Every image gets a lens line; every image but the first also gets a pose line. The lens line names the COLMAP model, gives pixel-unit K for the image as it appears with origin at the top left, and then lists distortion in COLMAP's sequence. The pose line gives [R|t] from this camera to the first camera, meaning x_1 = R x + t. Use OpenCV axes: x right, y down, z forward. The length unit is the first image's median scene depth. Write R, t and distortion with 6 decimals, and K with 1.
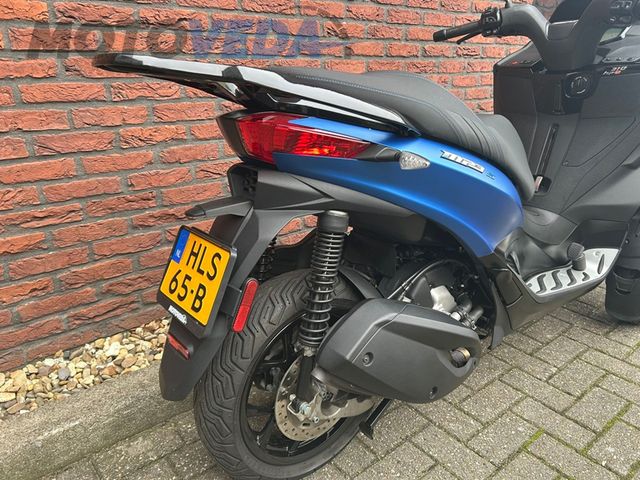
lens RADIAL K [[485.4, 0, 325.7], [0, 485.4, 243.0], [0, 0, 1]] dist [0.047630, -0.048407]
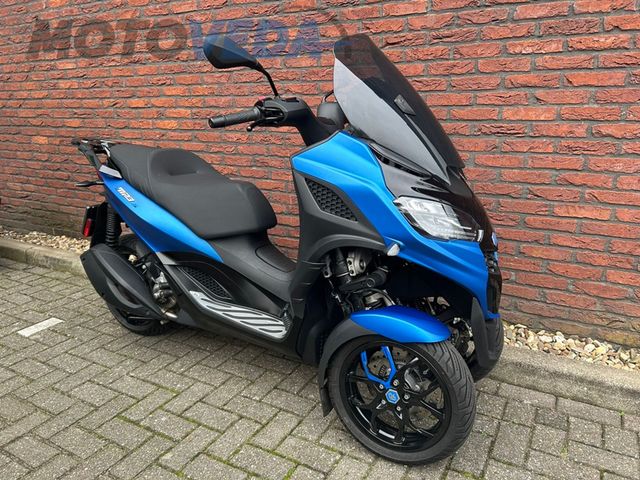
lens RADIAL K [[485.4, 0, 318.8], [0, 485.4, 242.8], [0, 0, 1]] dist [0.047630, -0.048407]
pose [[0.353513, 0.248410, -0.901843, 1.711317], [-0.313796, 0.939723, 0.135839, -0.351217], [0.881227, 0.234974, 0.410154, 0.634094]]
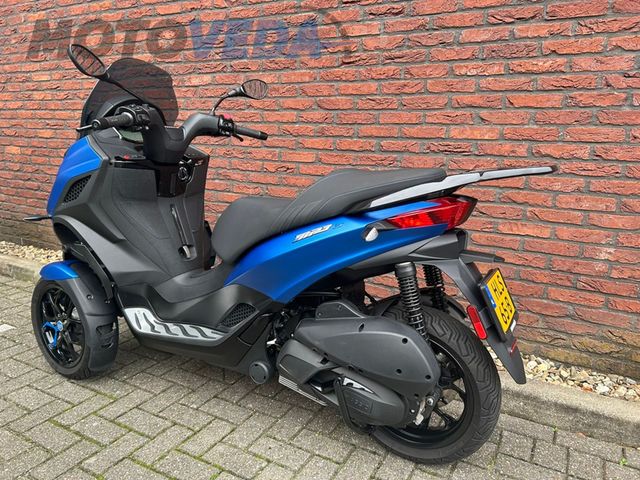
lens RADIAL K [[485.4, 0, 319.8], [0, 485.4, 244.8], [0, 0, 1]] dist [0.047630, -0.048407]
pose [[0.359364, 0.212193, -0.908753, 1.785159], [-0.343163, 0.935622, 0.082765, -0.351302], [0.867811, 0.282108, 0.409046, 0.764824]]
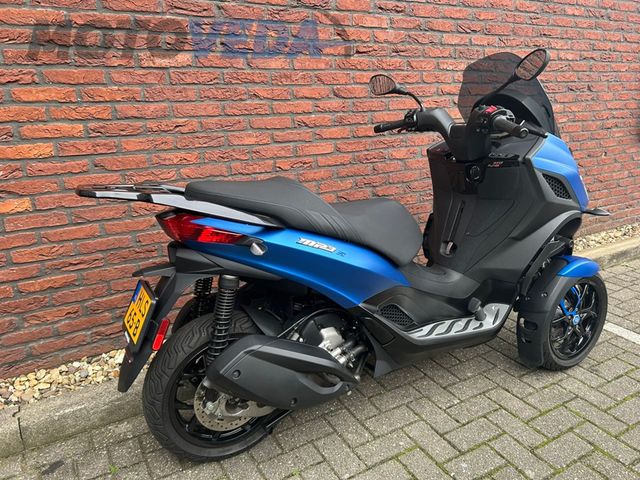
lens RADIAL K [[485.4, 0, 325.2], [0, 485.4, 244.3], [0, 0, 1]] dist [0.047630, -0.048407]
pose [[0.985818, 0.032648, -0.164612, 0.378130], [-0.041043, 0.998011, -0.047857, -0.068041], [0.162722, 0.053935, 0.985197, -0.309227]]
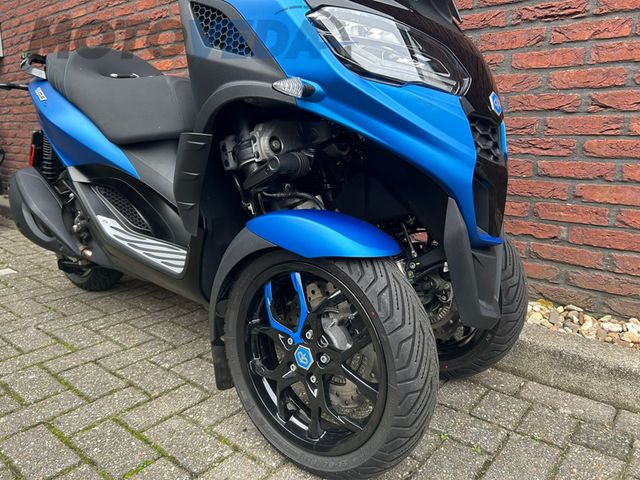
lens RADIAL K [[485.4, 0, 317.3], [0, 485.4, 243.2], [0, 0, 1]] dist [0.047630, -0.048407]
pose [[0.181559, 0.217688, -0.958983, 1.474155], [-0.346052, 0.926958, 0.144903, -0.179963], [0.920481, 0.305549, 0.243629, 1.105726]]
